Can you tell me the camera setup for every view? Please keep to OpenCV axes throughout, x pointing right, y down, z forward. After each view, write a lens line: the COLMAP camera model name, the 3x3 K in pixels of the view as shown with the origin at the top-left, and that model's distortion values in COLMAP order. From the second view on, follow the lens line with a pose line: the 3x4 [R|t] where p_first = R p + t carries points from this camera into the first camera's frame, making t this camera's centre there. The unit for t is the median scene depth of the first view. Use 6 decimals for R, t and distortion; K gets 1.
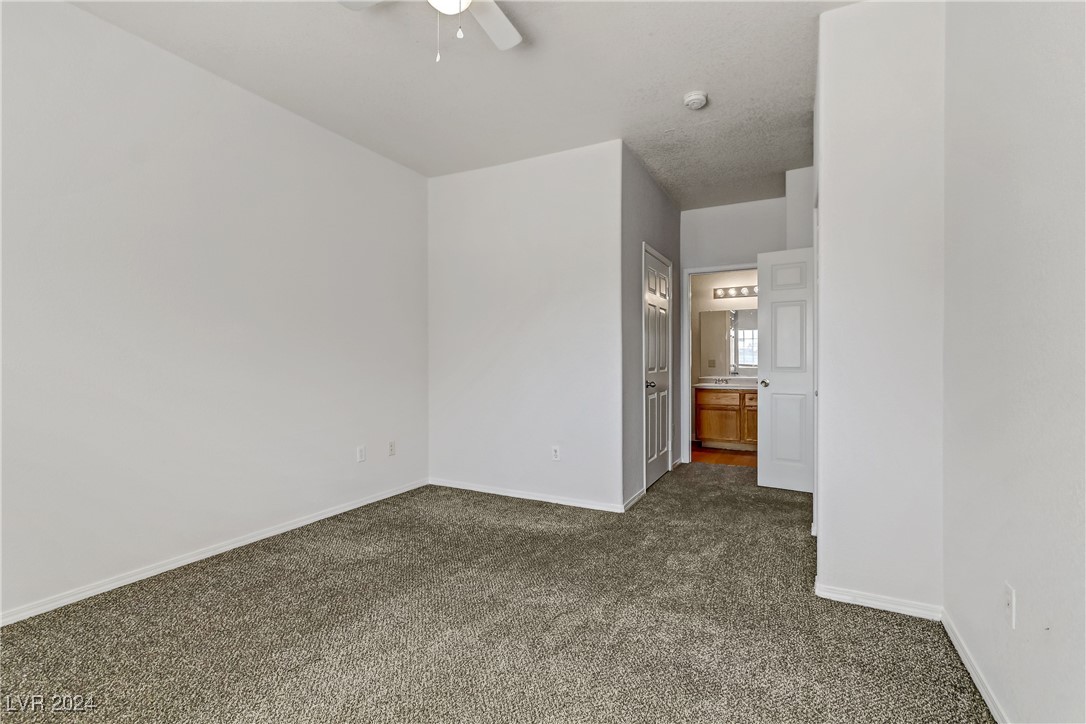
lens RADIAL K [[492.3, 0, 537.7], [0, 492.3, 361.8], [0, 0, 1]] dist [-0.012268, 0.001731]
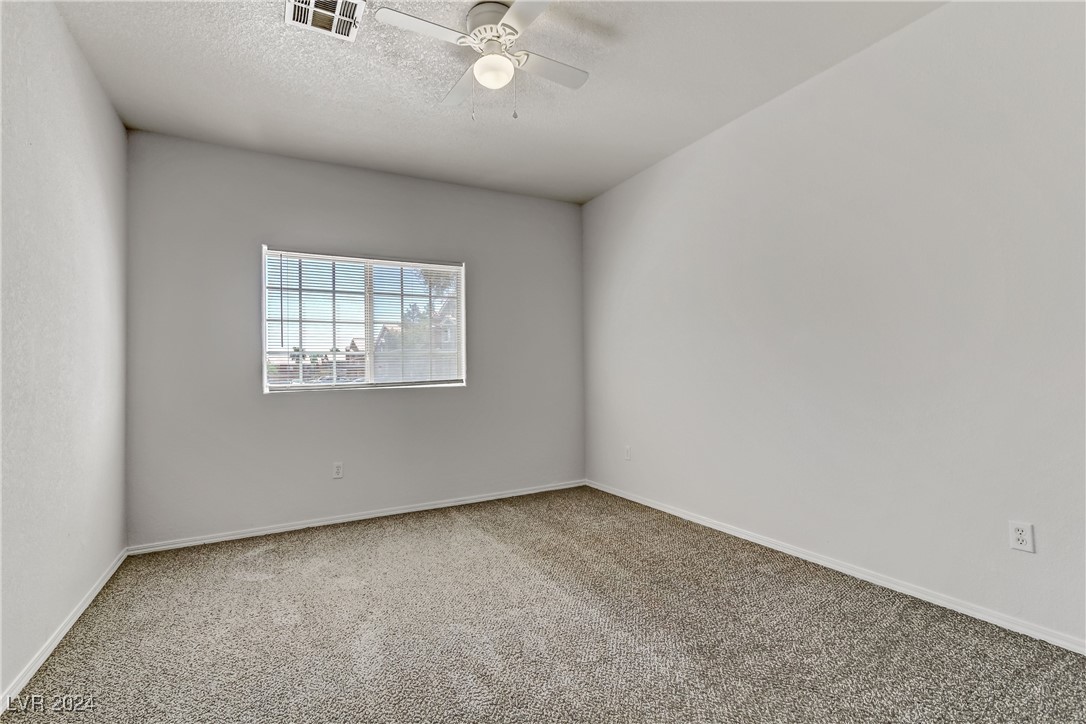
lens RADIAL K [[492.3, 0, 541.0], [0, 492.3, 364.0], [0, 0, 1]] dist [-0.012268, 0.001731]
pose [[-0.537709, -0.001485, -0.843129, 0.433690], [0.009661, 0.999922, -0.007922, -0.001795], [0.843075, -0.012405, -0.537653, 0.985829]]
